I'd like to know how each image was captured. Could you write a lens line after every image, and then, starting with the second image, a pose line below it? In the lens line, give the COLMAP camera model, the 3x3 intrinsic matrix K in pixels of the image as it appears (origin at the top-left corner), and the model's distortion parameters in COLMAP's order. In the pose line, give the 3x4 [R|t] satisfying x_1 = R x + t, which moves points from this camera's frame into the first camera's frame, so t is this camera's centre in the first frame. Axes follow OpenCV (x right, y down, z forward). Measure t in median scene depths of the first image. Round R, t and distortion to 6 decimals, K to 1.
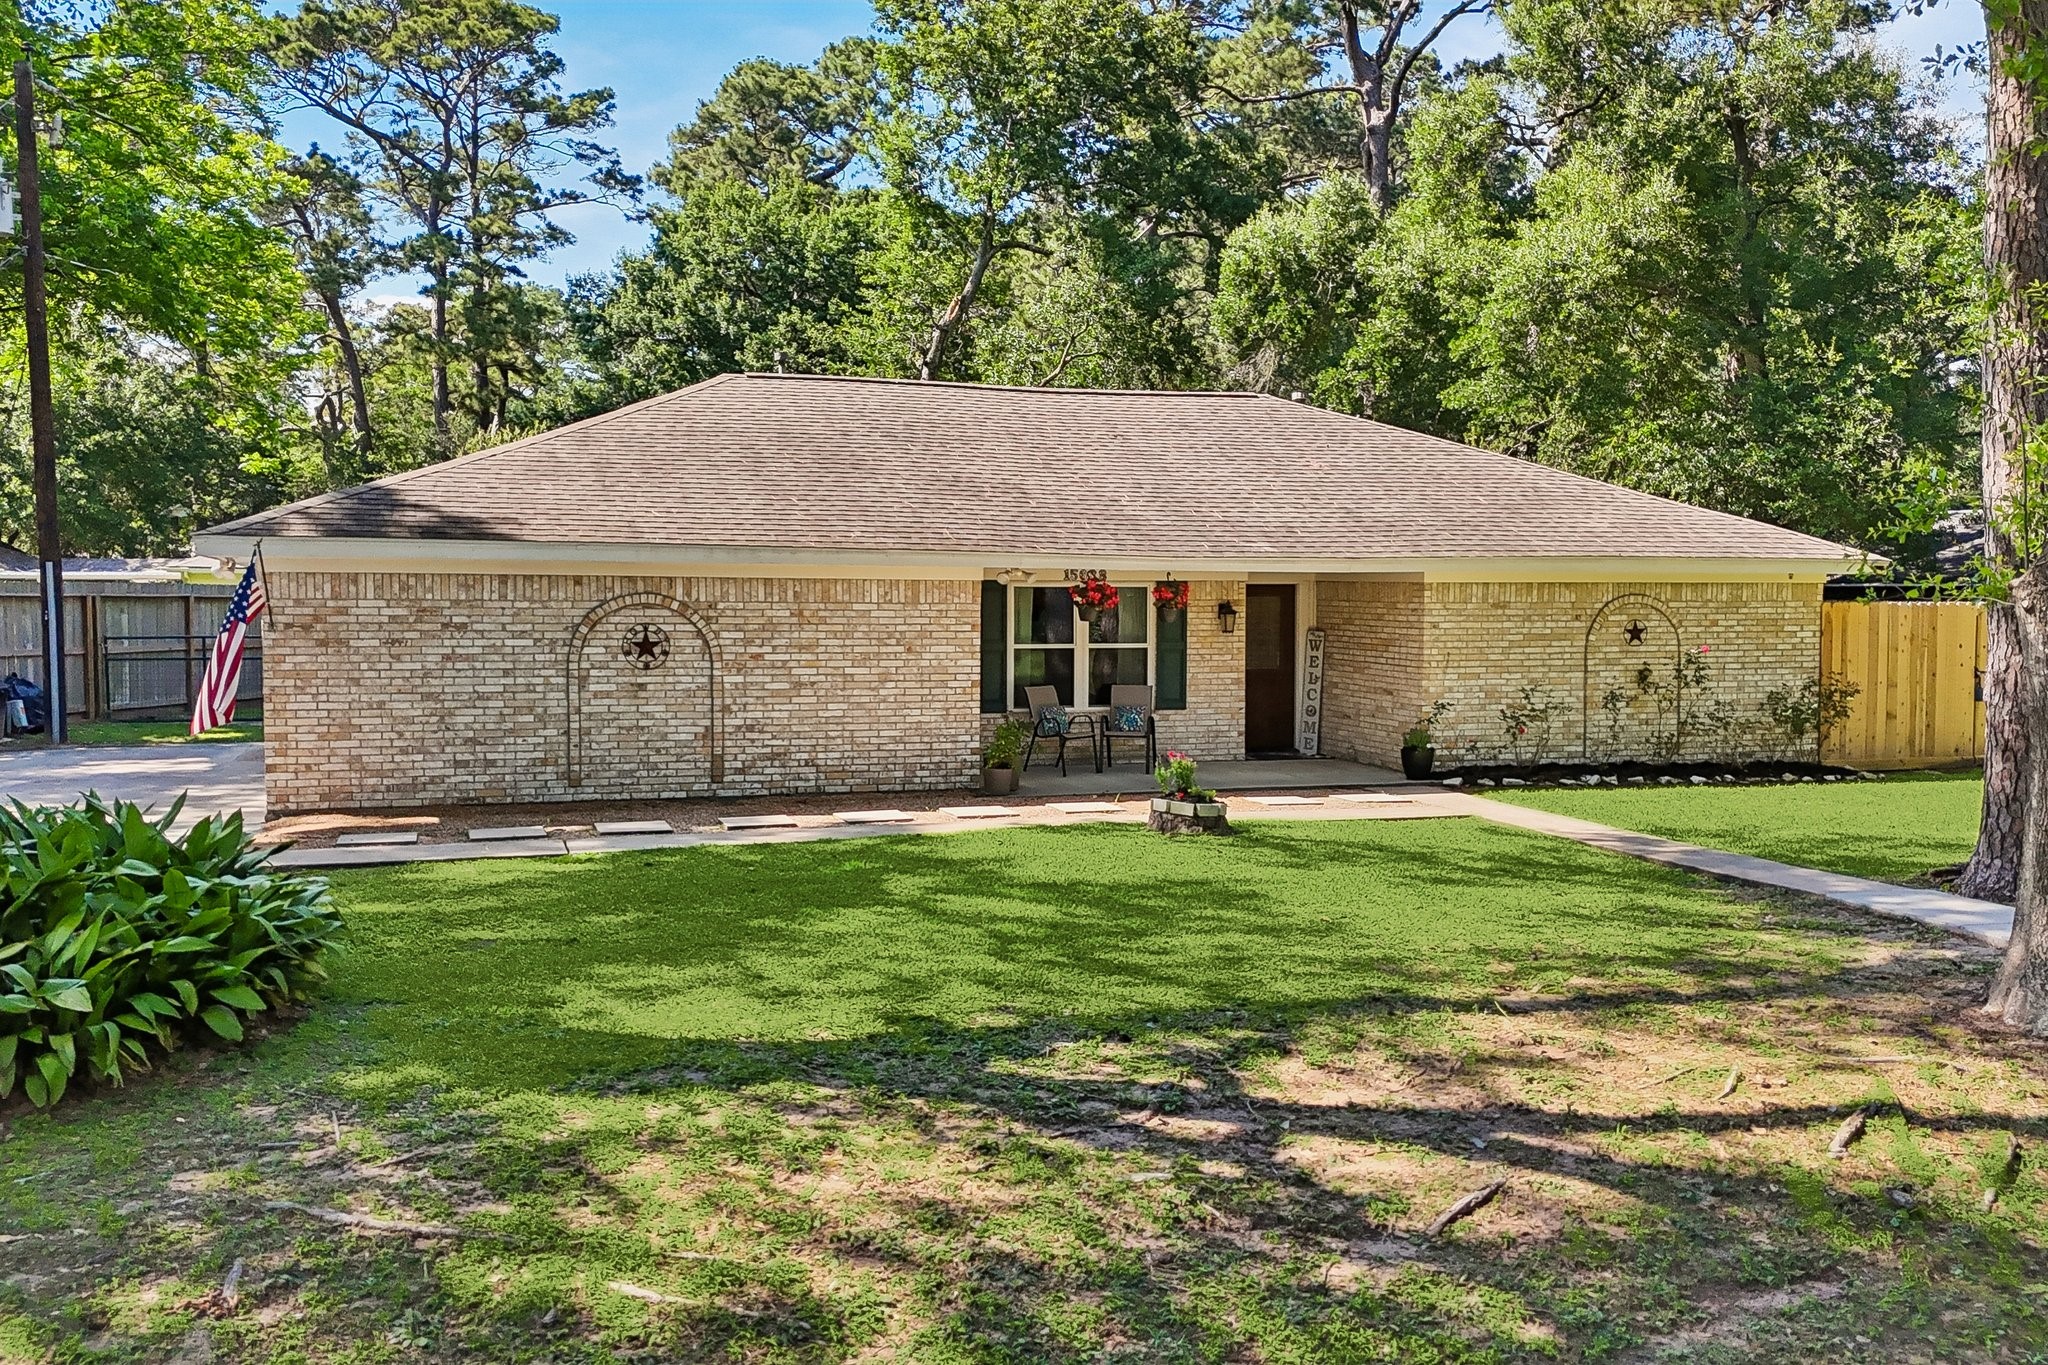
lens RADIAL K [[1802.5, 0, 1003.9], [0, 1802.5, 701.6], [0, 0, 1]] dist [0.063726, -0.155920]
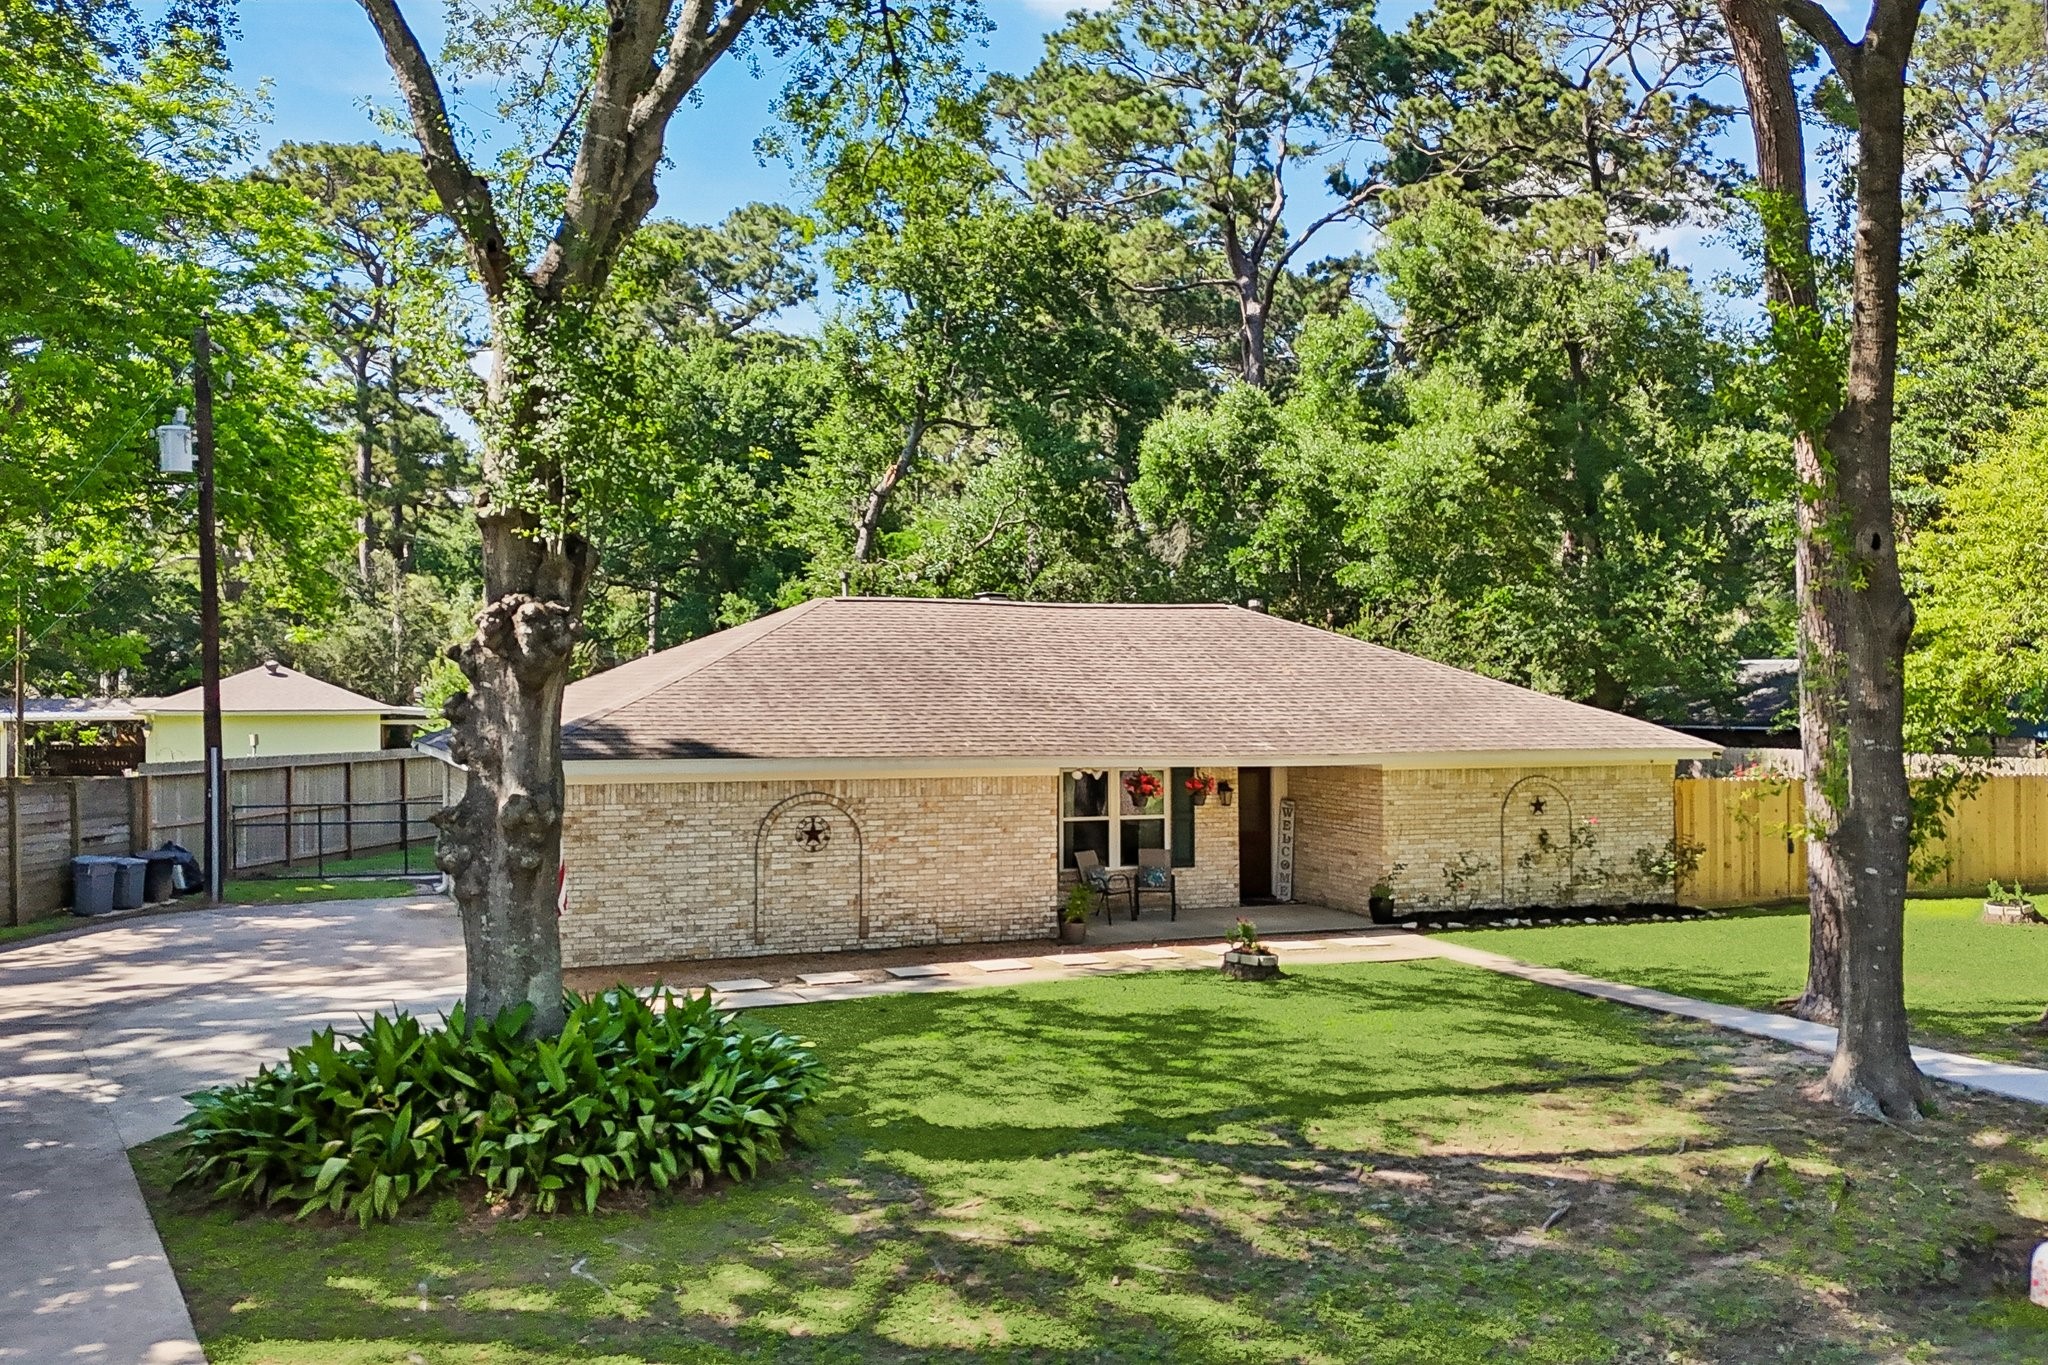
lens RADIAL K [[1802.5, 0, 1013.6], [0, 1802.5, 689.6], [0, 0, 1]] dist [0.063726, -0.155920]
pose [[0.994945, -0.002058, 0.100399, -0.095190], [0.008149, 0.998147, -0.060298, -0.028167], [-0.100089, 0.060812, 0.993118, -0.156266]]
